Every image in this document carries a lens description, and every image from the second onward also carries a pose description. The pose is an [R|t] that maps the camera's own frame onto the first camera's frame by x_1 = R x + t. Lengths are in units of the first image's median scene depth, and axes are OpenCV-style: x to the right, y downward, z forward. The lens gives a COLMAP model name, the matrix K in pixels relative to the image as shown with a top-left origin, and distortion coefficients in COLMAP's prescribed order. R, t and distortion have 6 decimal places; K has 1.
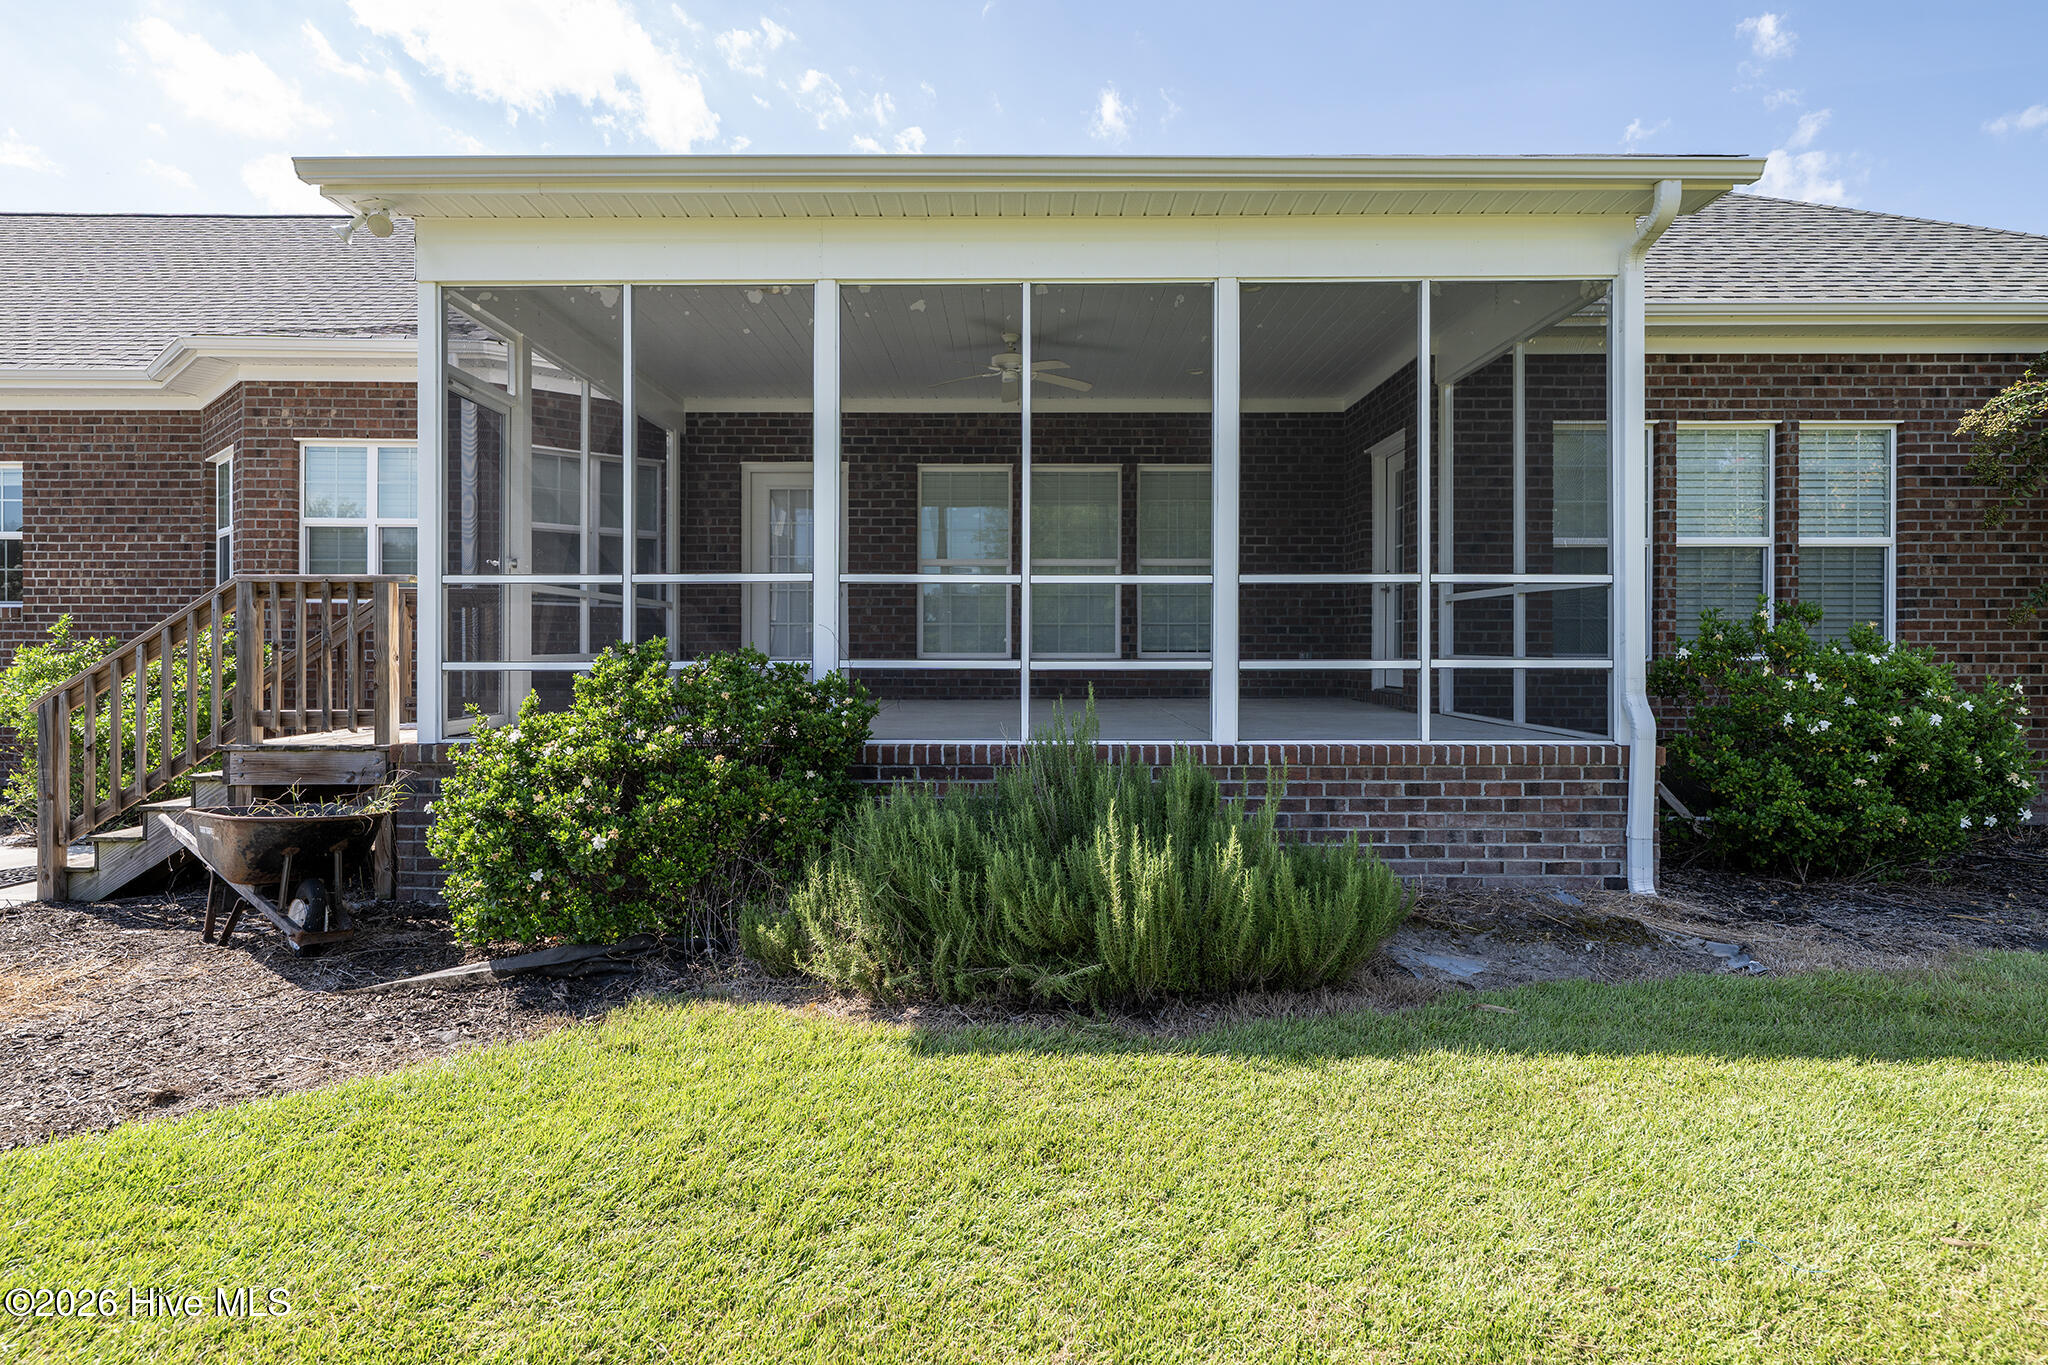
lens RADIAL K [[1077.9, 0, 1024.7], [0, 1077.9, 650.7], [0, 0, 1]] dist [-0.011459, 0.003477]
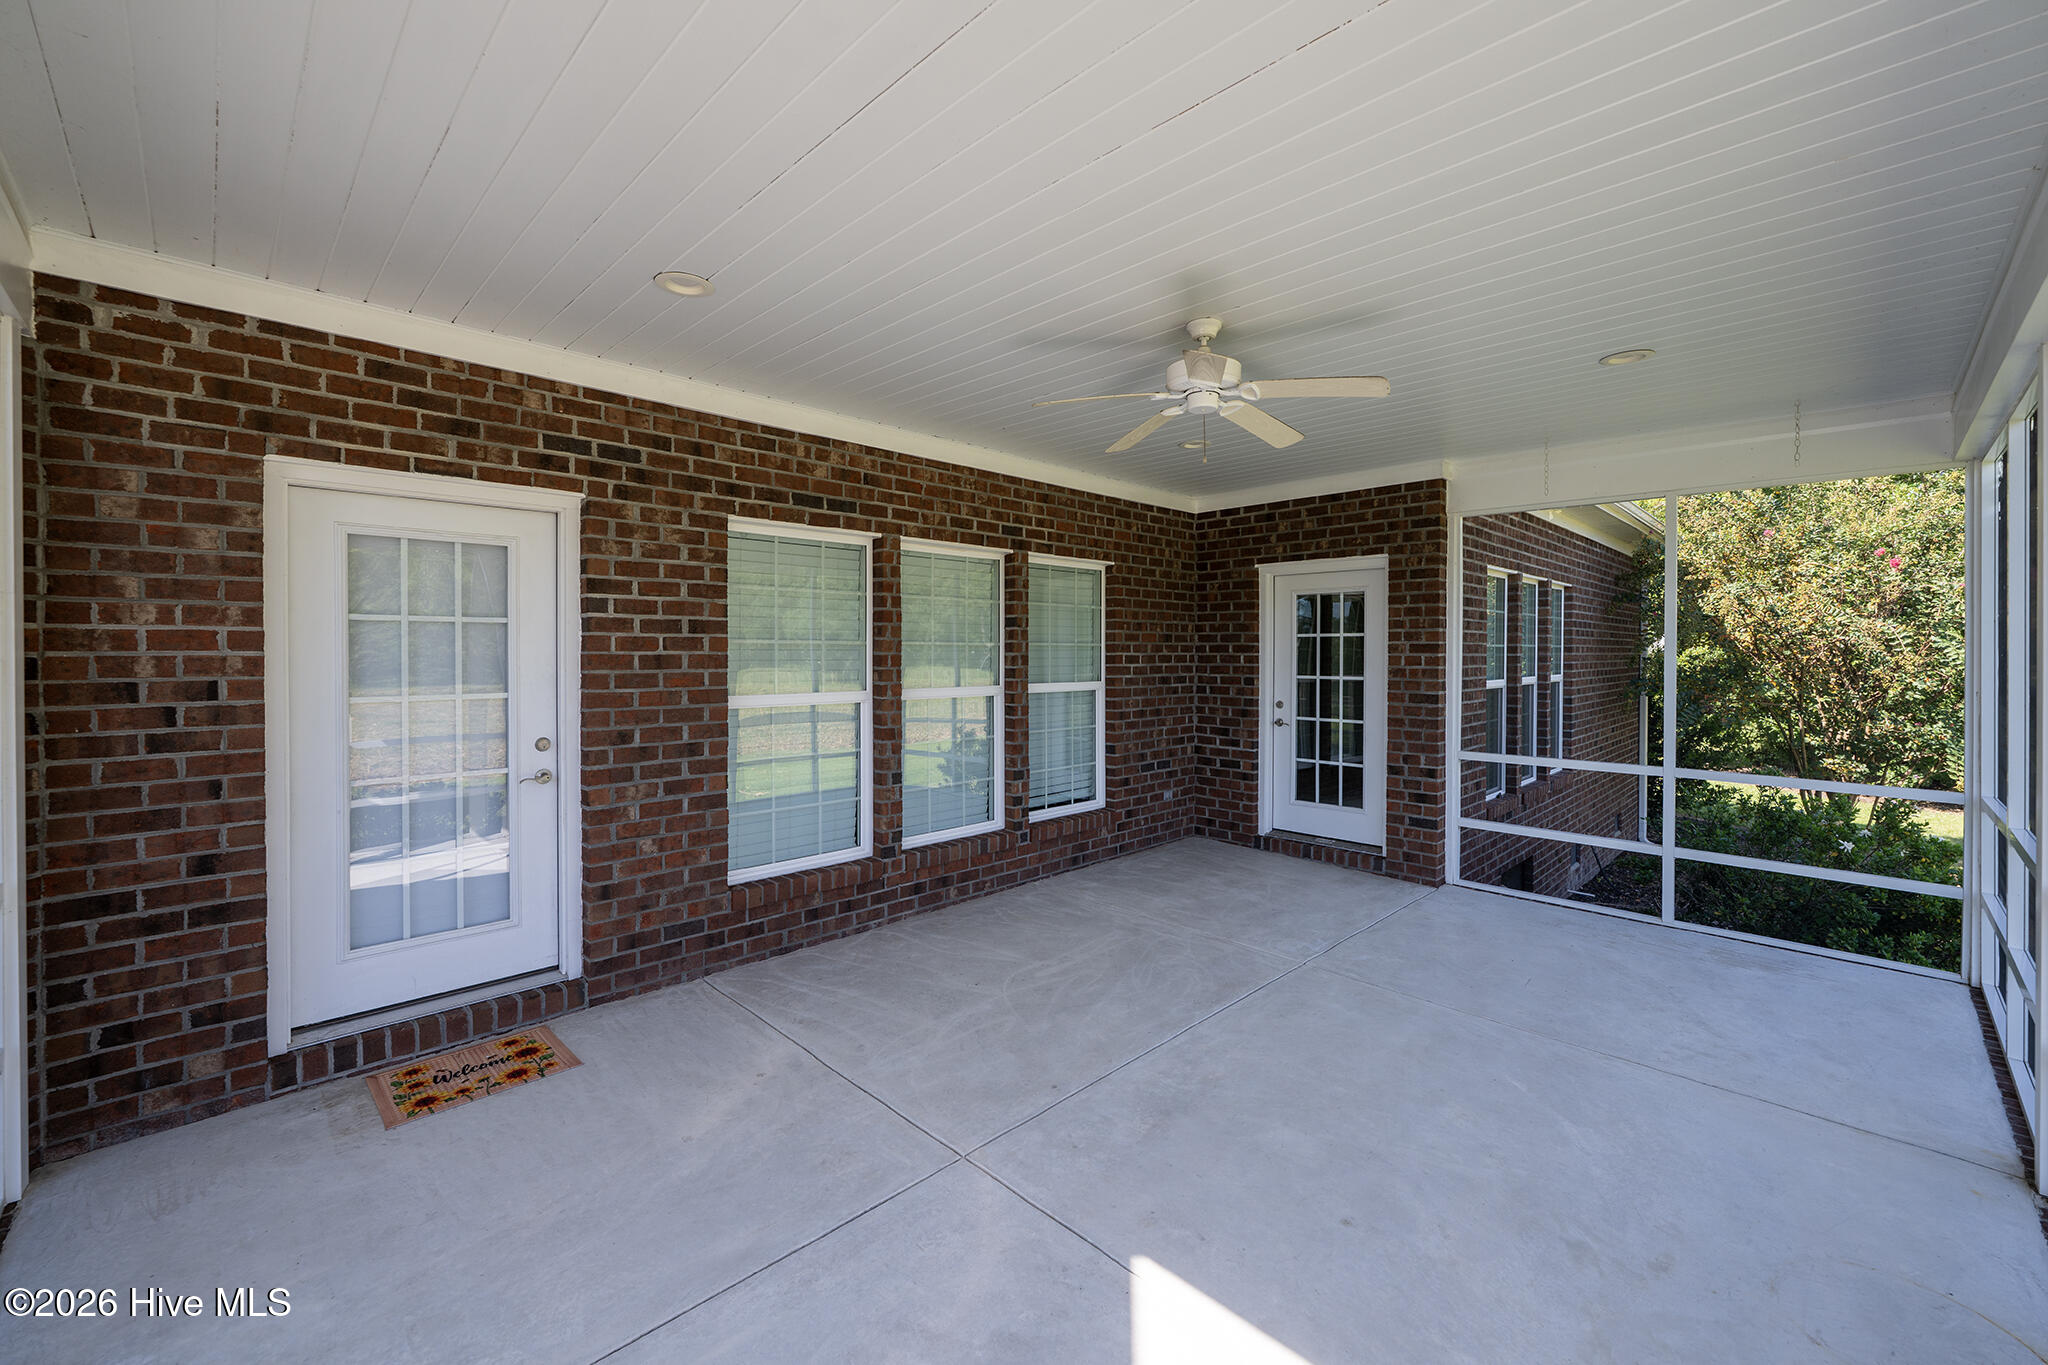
lens RADIAL K [[827.6, 0, 1053.3], [0, 827.6, 668.5], [0, 0, 1]] dist [0.000162, -0.000012]
pose [[0.721361, -0.008022, 0.692512, -0.264790], [0.004314, 0.999966, 0.007090, -0.102403], [-0.692545, -0.002127, 0.721371, 0.605932]]
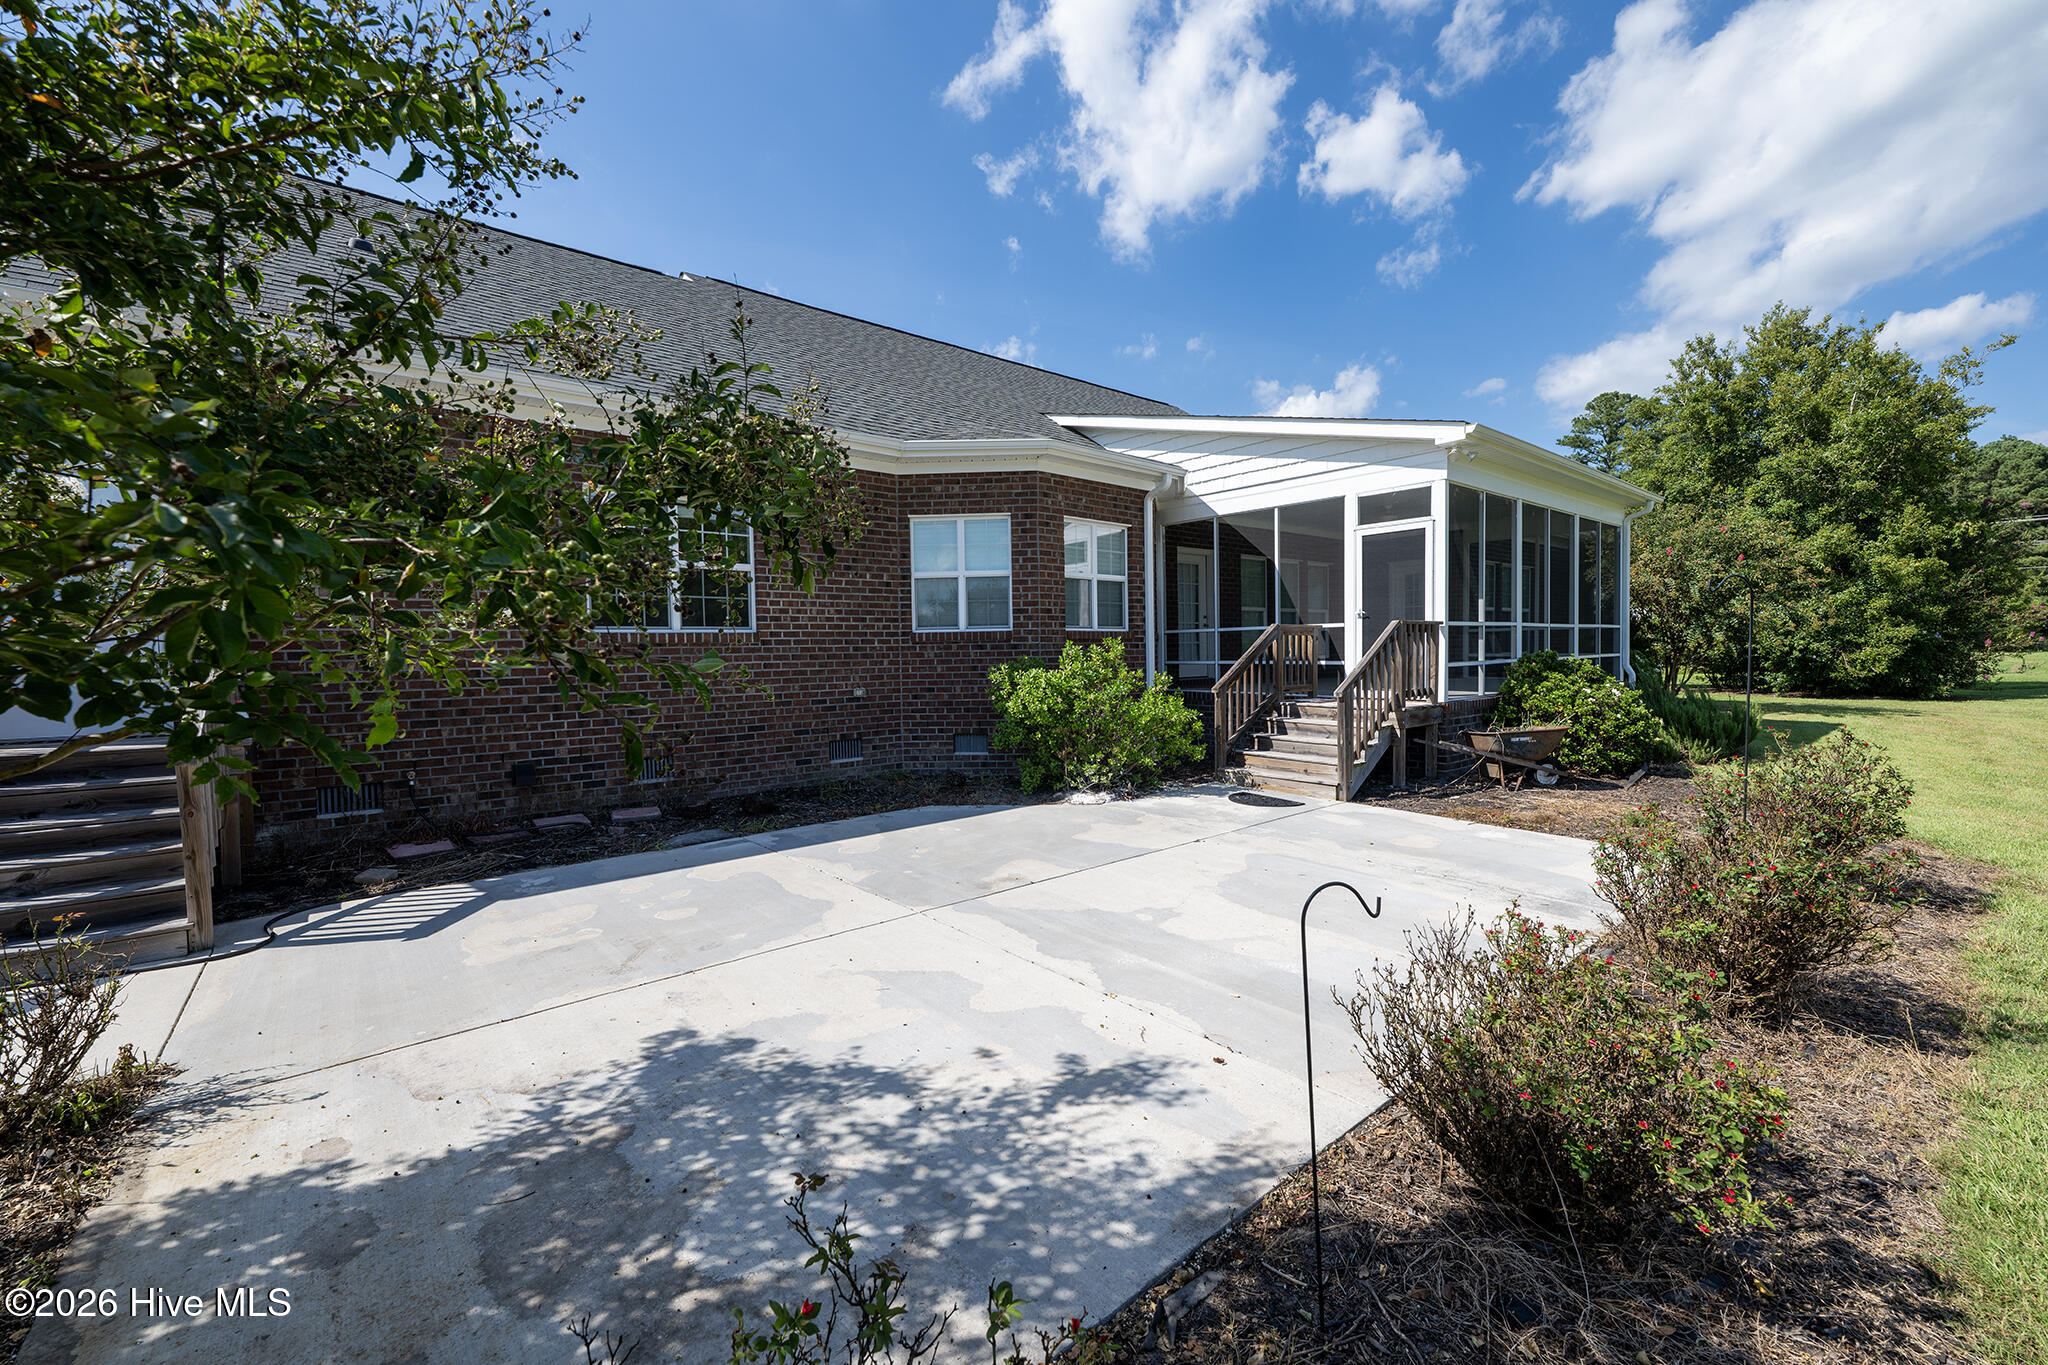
lens RADIAL K [[827.6, 0, 1027.5], [0, 827.6, 674.3], [0, 0, 1]] dist [0.000162, -0.000012]
pose [[0.778854, -0.033300, 0.626321, -1.264634], [0.015386, 0.999304, 0.033997, -0.022175], [-0.627017, -0.016842, 0.778823, 0.146573]]
